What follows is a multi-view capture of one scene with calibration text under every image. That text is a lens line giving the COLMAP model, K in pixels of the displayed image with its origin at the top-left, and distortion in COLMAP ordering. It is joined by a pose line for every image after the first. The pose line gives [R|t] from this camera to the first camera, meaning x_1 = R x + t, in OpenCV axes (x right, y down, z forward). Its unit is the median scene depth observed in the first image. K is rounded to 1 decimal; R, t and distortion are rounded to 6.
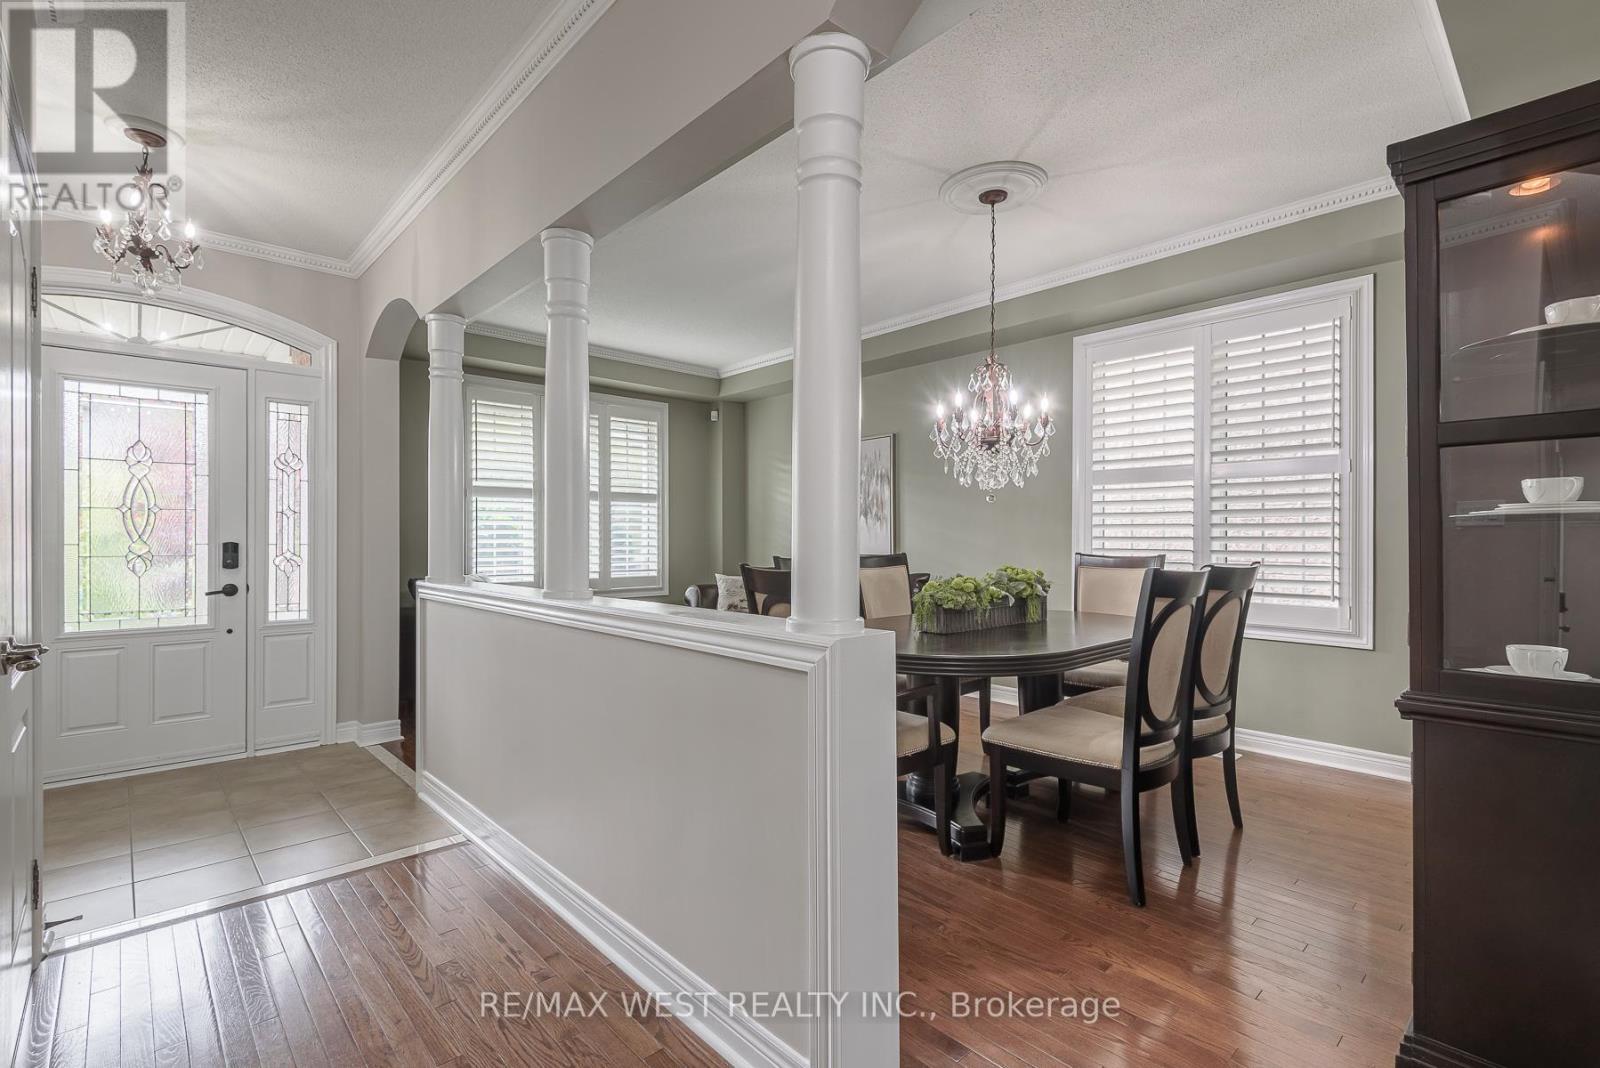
lens RADIAL K [[721.6, 0, 790.0], [0, 721.6, 531.1], [0, 0, 1]] dist [0.023824, -0.024345]
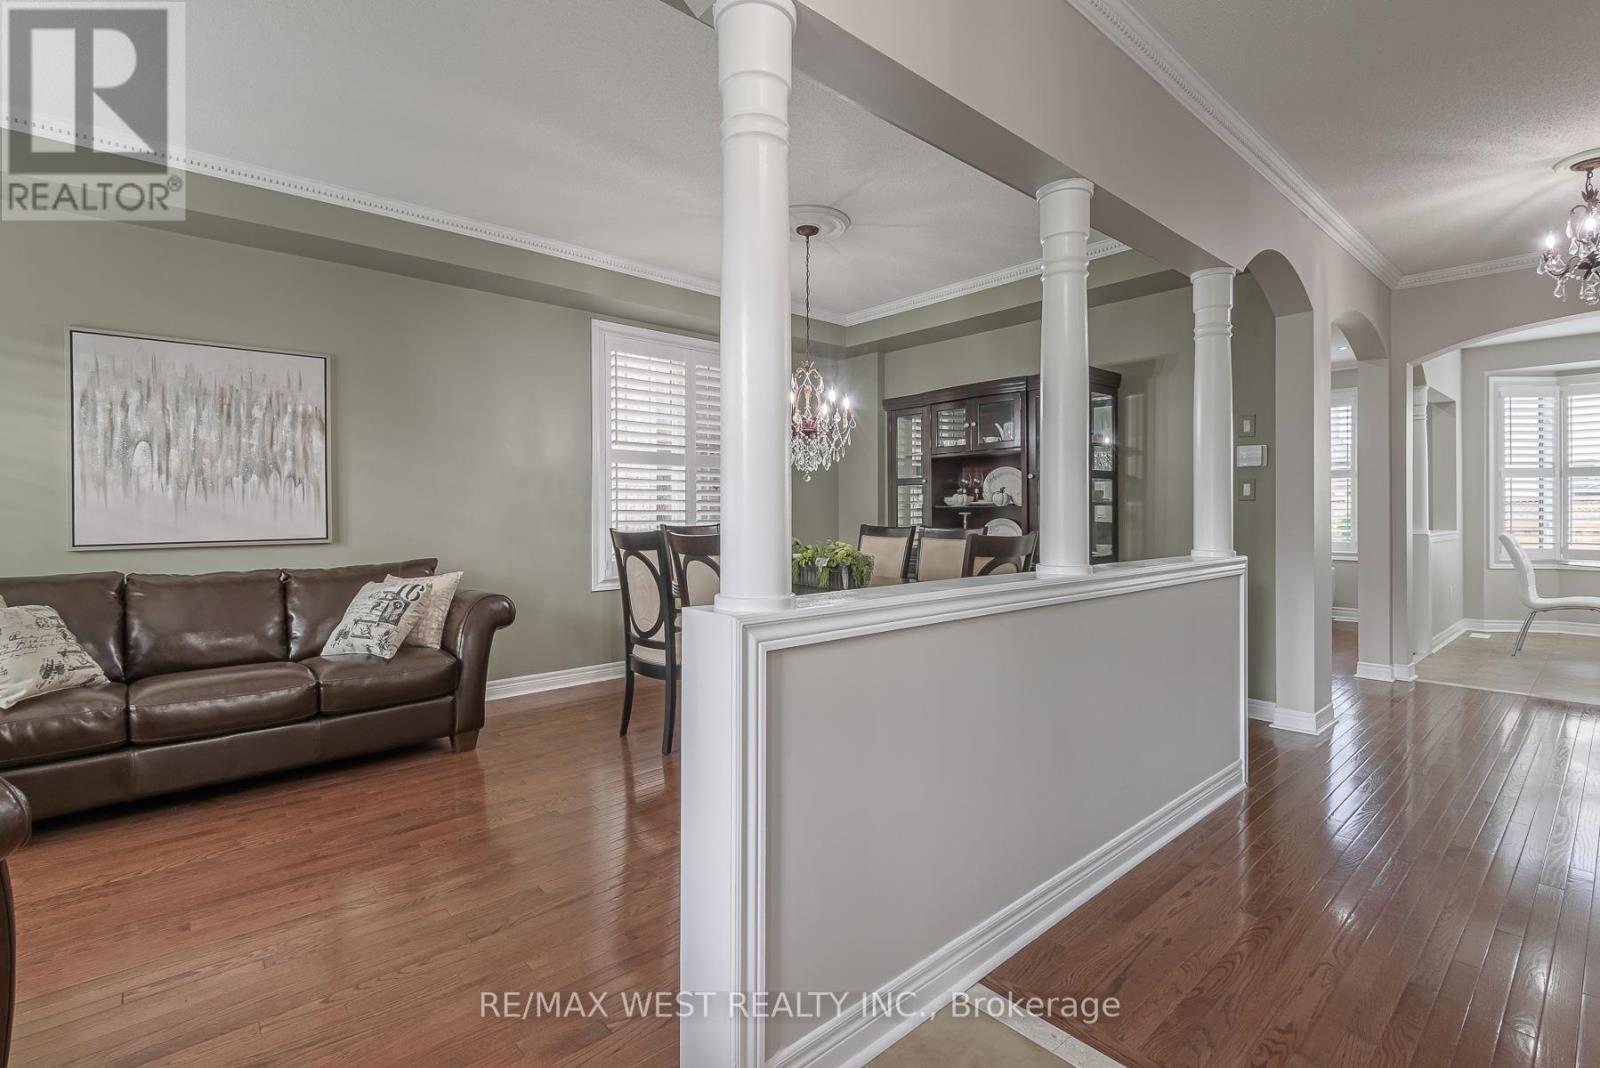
lens RADIAL K [[721.5, 0, 797.4], [0, 721.5, 519.5], [0, 0, 1]] dist [0.003187, 0.000075]
pose [[0.017004, -0.015553, 0.999734, -0.456765], [-0.008485, 0.999841, 0.015699, 0.001800], [-0.999819, -0.008749, 0.016869, 0.484292]]
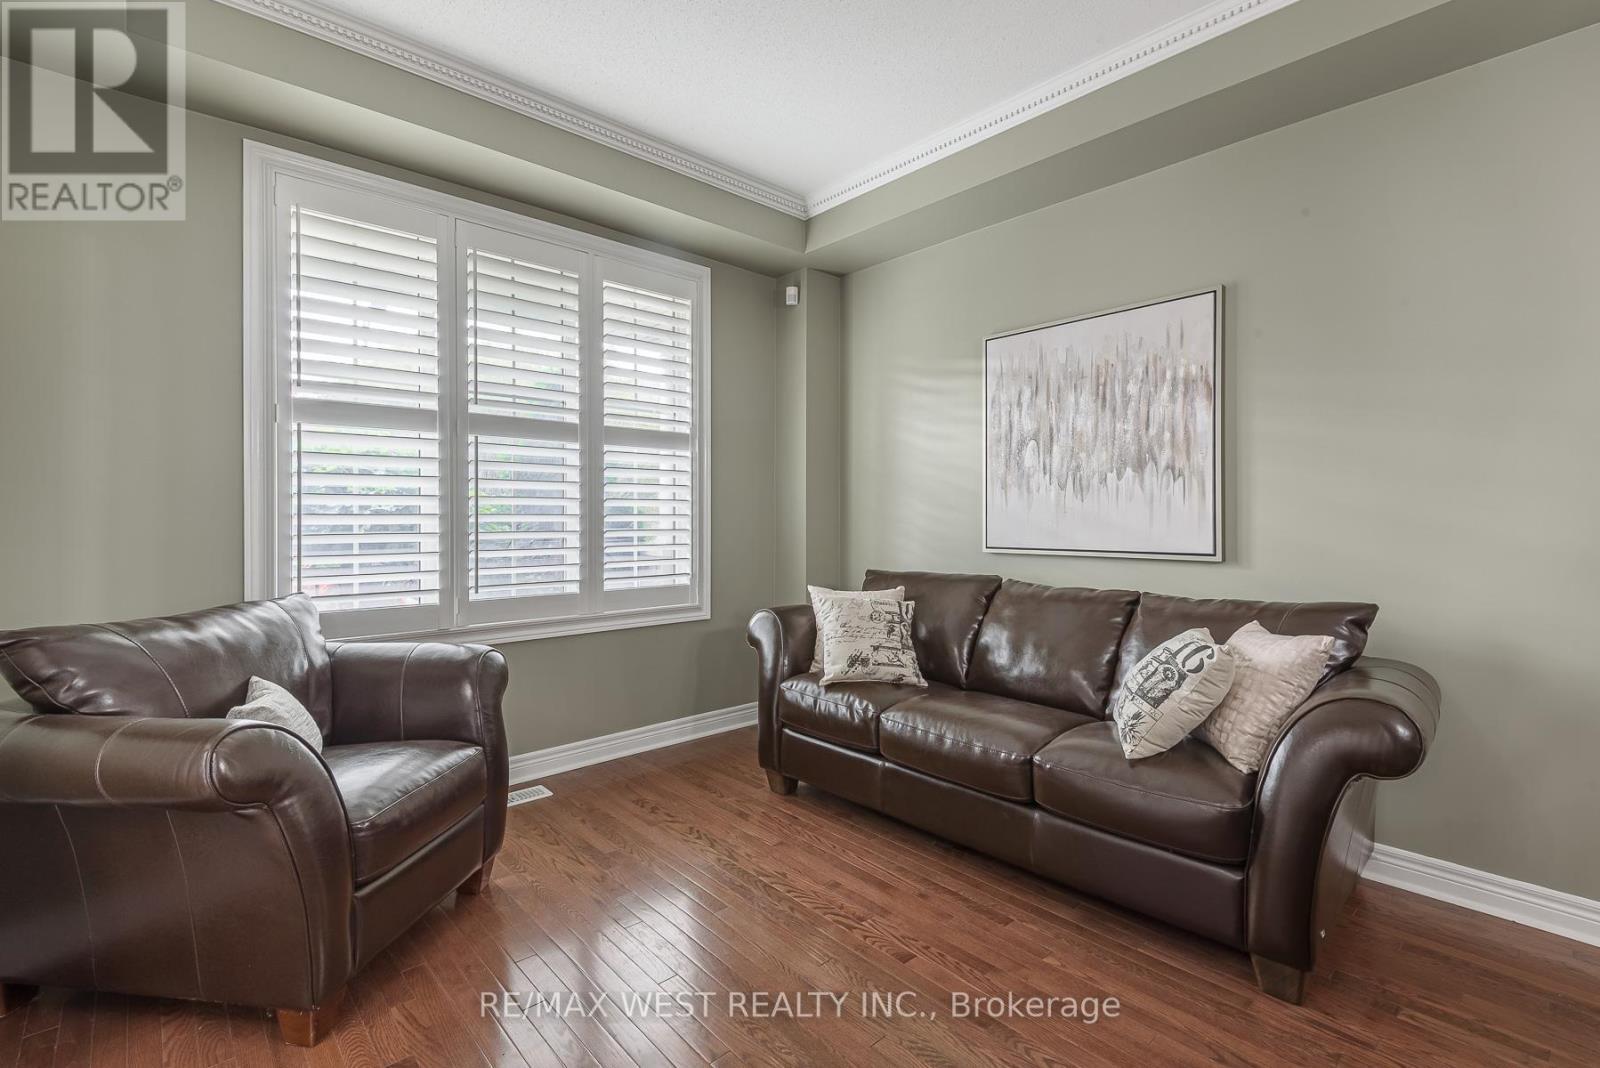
lens RADIAL K [[721.5, 0, 797.4], [0, 721.5, 519.5], [0, 0, 1]] dist [0.003187, 0.000075]
pose [[0.999992, 0.002601, 0.002988, -0.109268], [-0.002647, 0.999873, 0.015699, 0.004283], [-0.002947, -0.015706, 0.999872, 0.476475]]
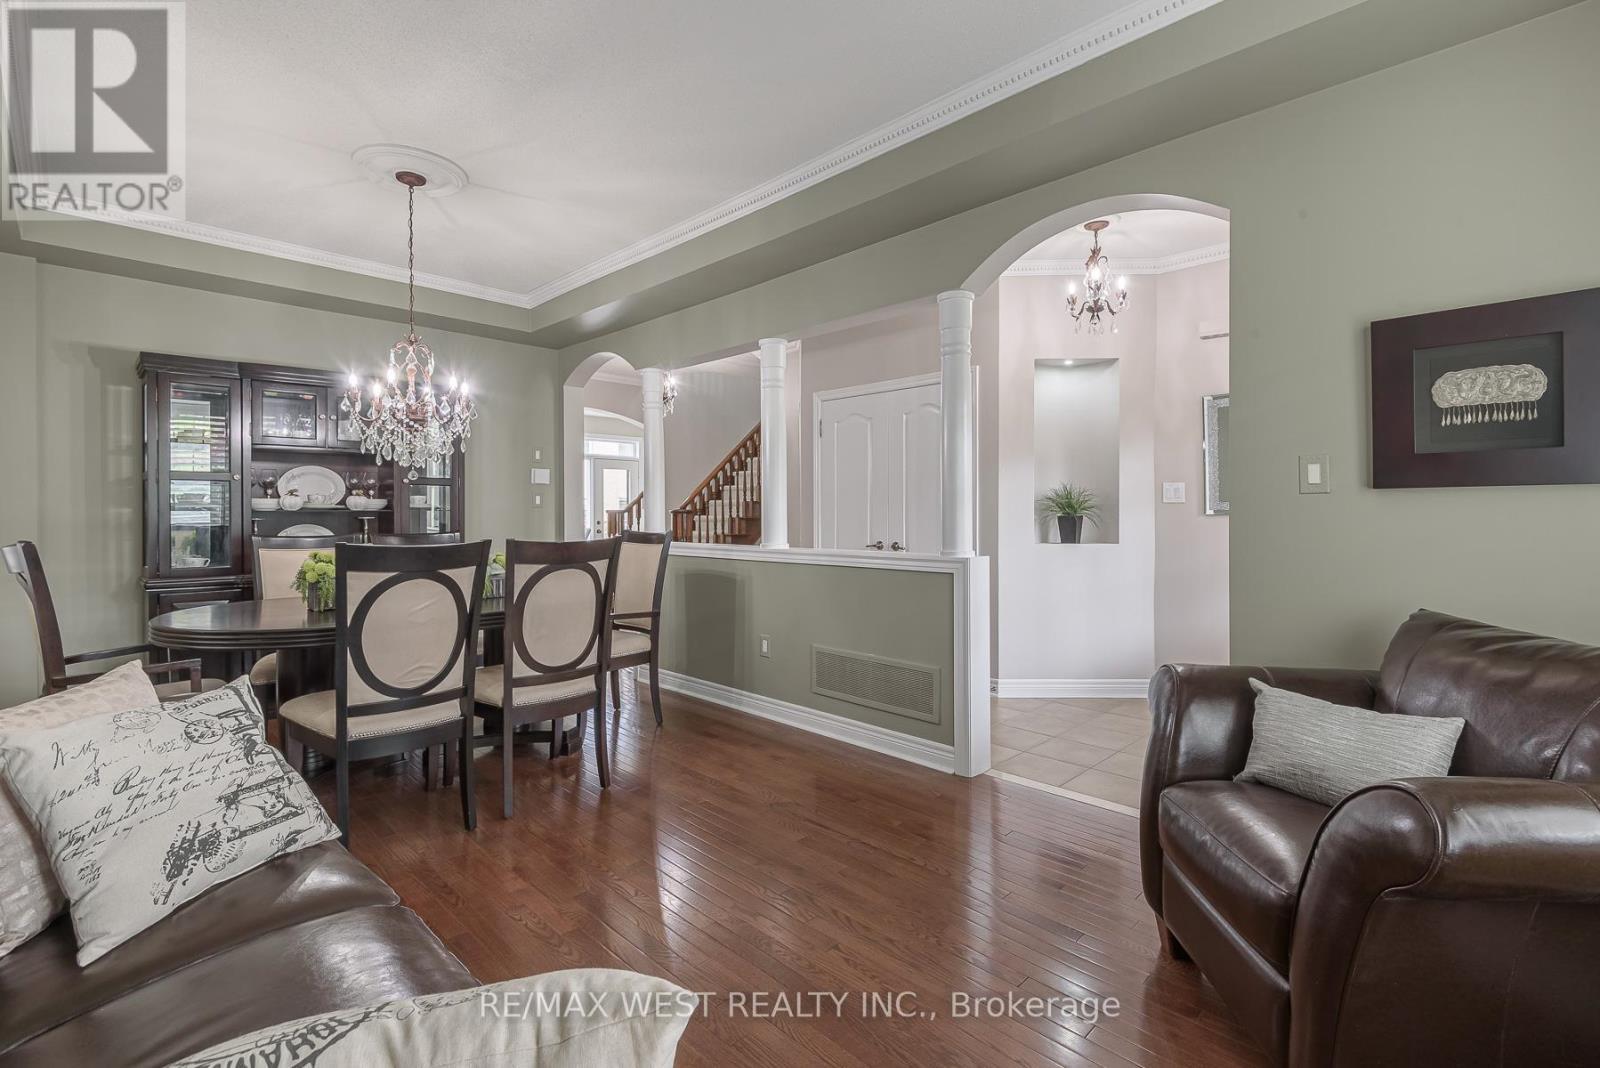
lens RADIAL K [[721.5, 0, 797.4], [0, 721.5, 519.5], [0, 0, 1]] dist [0.003187, 0.000075]
pose [[-0.998807, 0.000053, -0.048840, -0.102792], [0.000398, 0.999975, -0.007051, 0.012625], [0.048839, -0.007062, -0.998782, 0.997431]]
